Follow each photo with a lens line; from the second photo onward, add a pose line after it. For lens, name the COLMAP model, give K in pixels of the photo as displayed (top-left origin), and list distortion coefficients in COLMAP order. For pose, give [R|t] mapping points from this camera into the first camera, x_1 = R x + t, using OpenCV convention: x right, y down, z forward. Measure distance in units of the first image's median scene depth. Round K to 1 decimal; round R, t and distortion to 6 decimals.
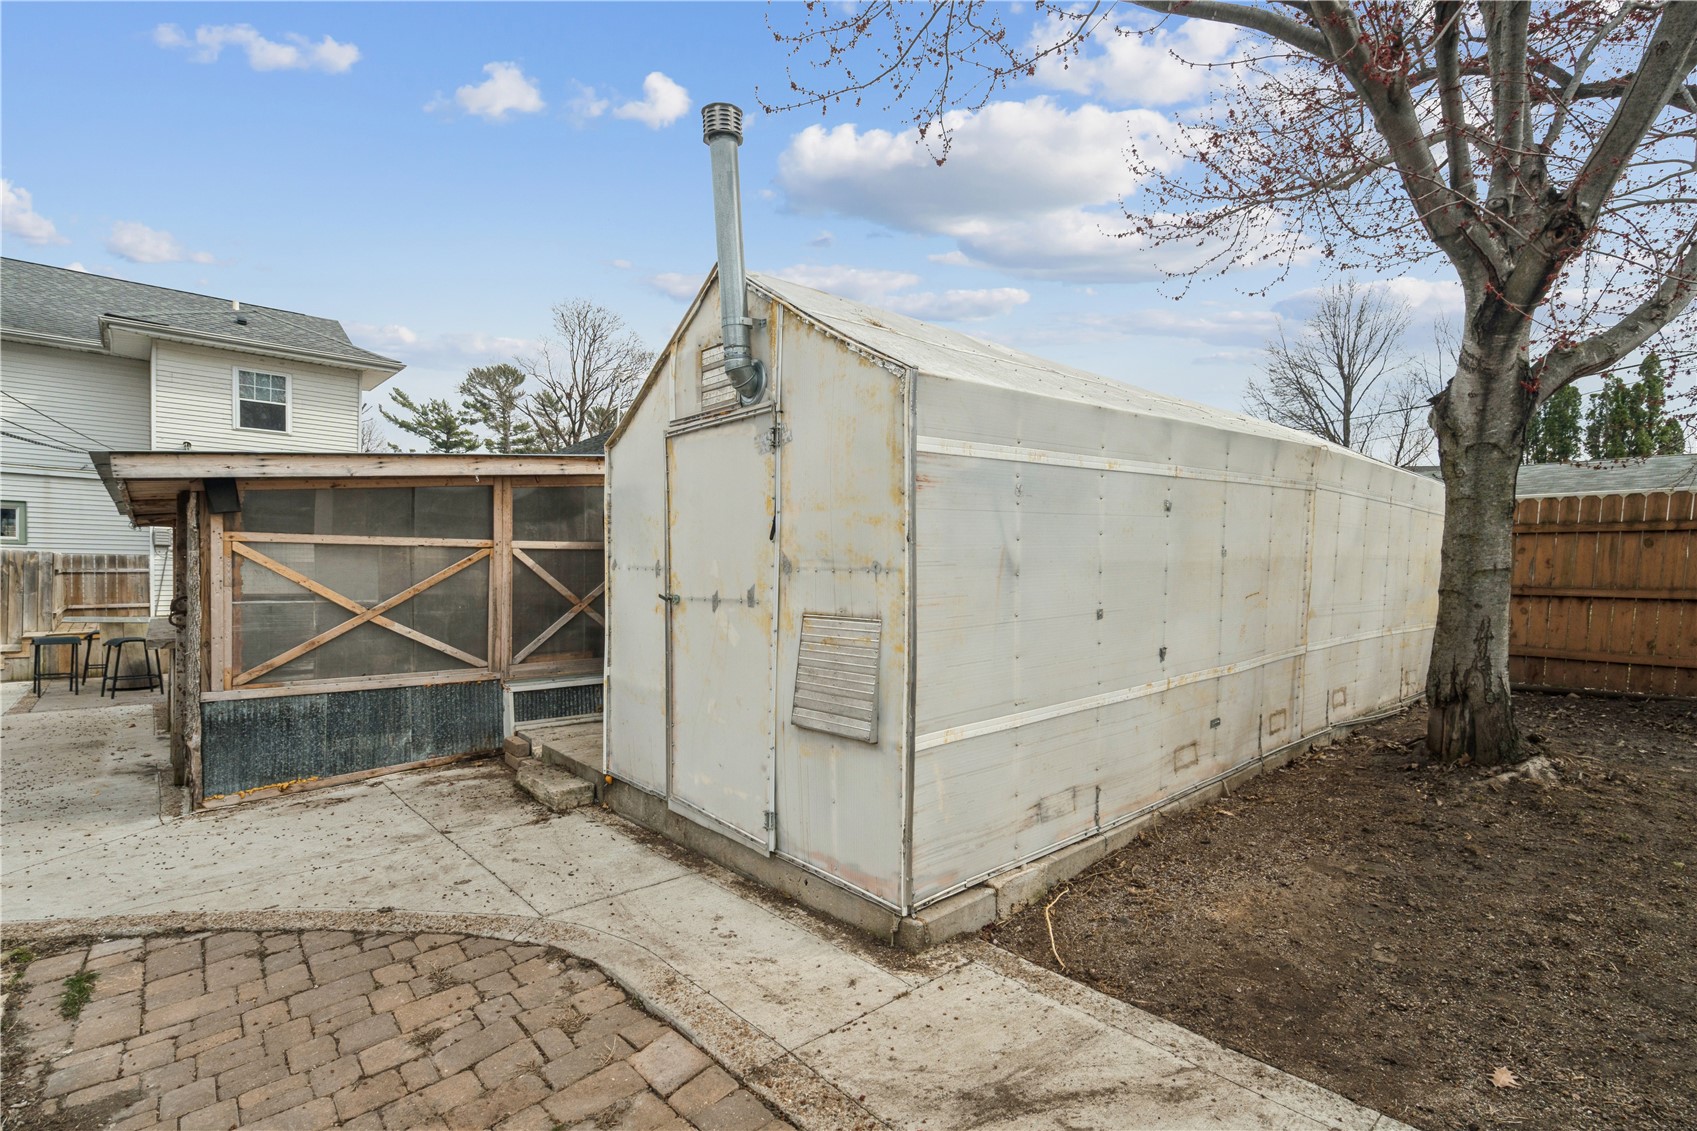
lens RADIAL K [[772.1, 0, 848.5], [0, 772.1, 565.5], [0, 0, 1]] dist [-0.000614, -0.000209]
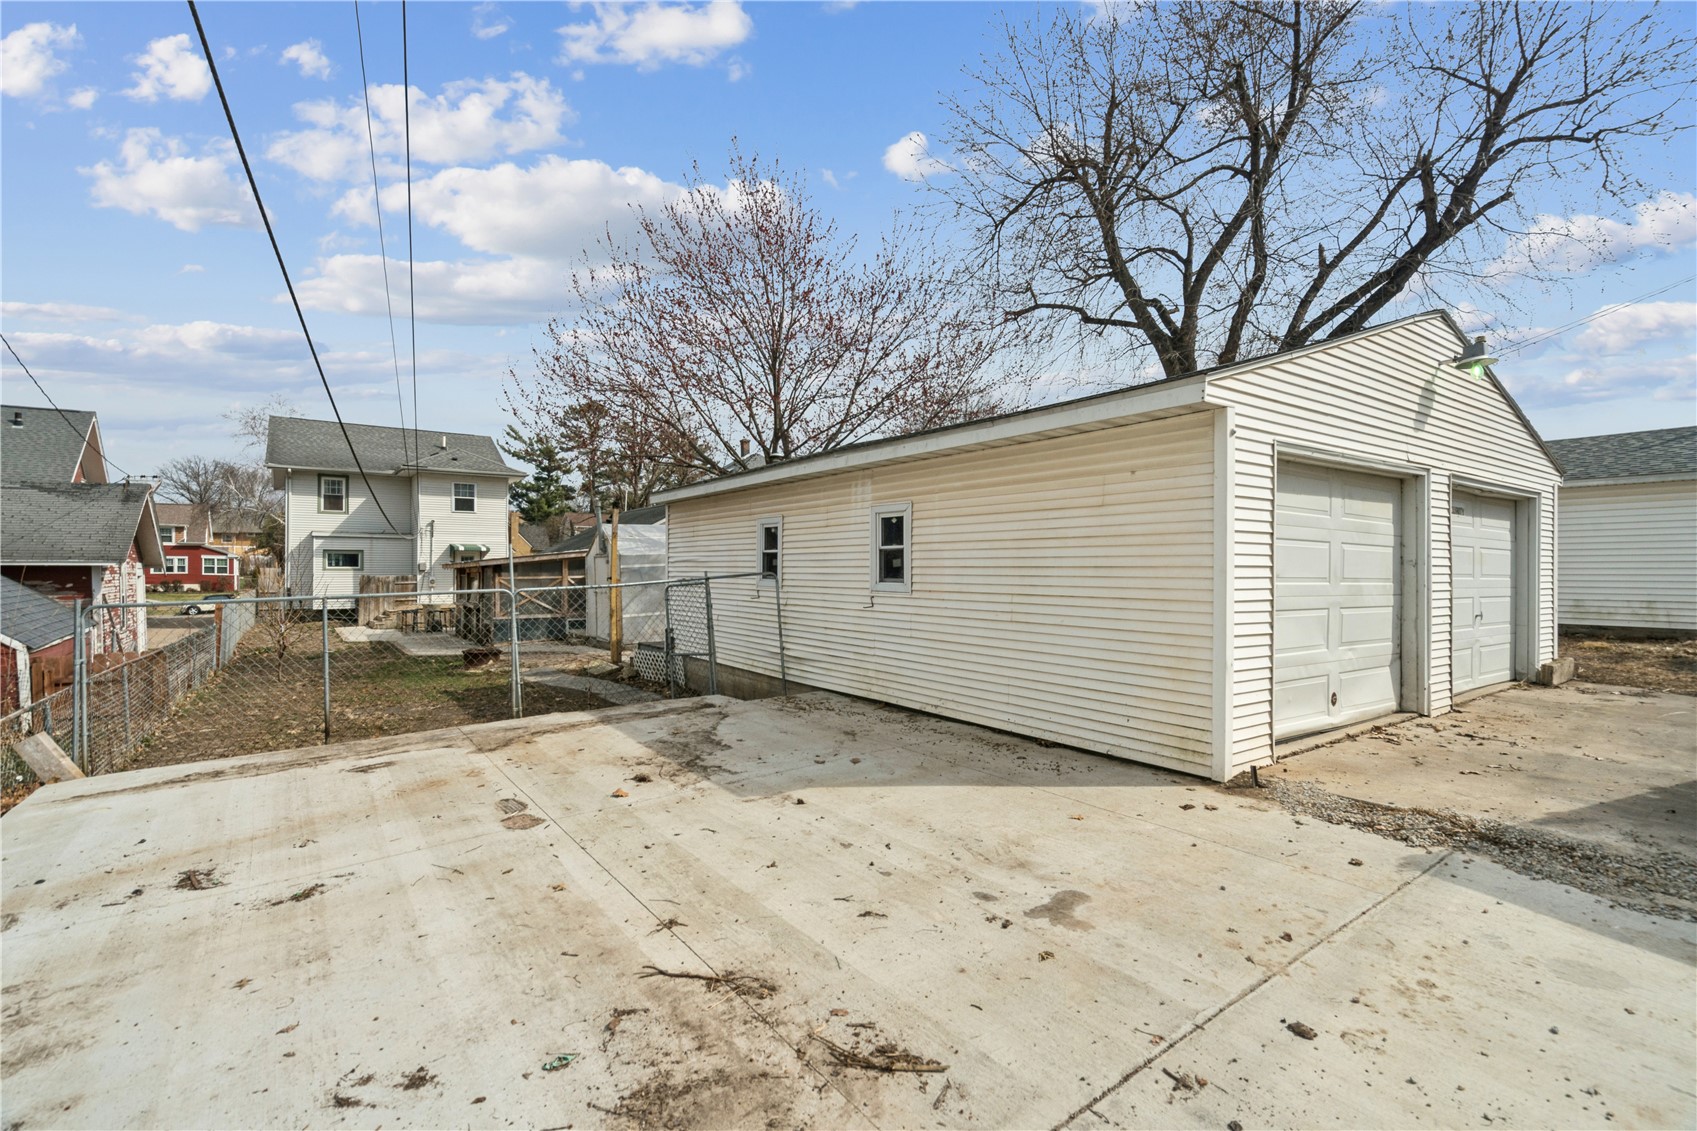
lens RADIAL K [[766.2, 0, 833.3], [0, 766.2, 561.6], [0, 0, 1]] dist [0.014702, -0.000393]
pose [[0.991887, -0.014049, -0.126345, 0.465186], [0.014533, 0.999890, 0.002911, -0.037837], [0.126290, -0.004724, 0.991982, -0.890082]]
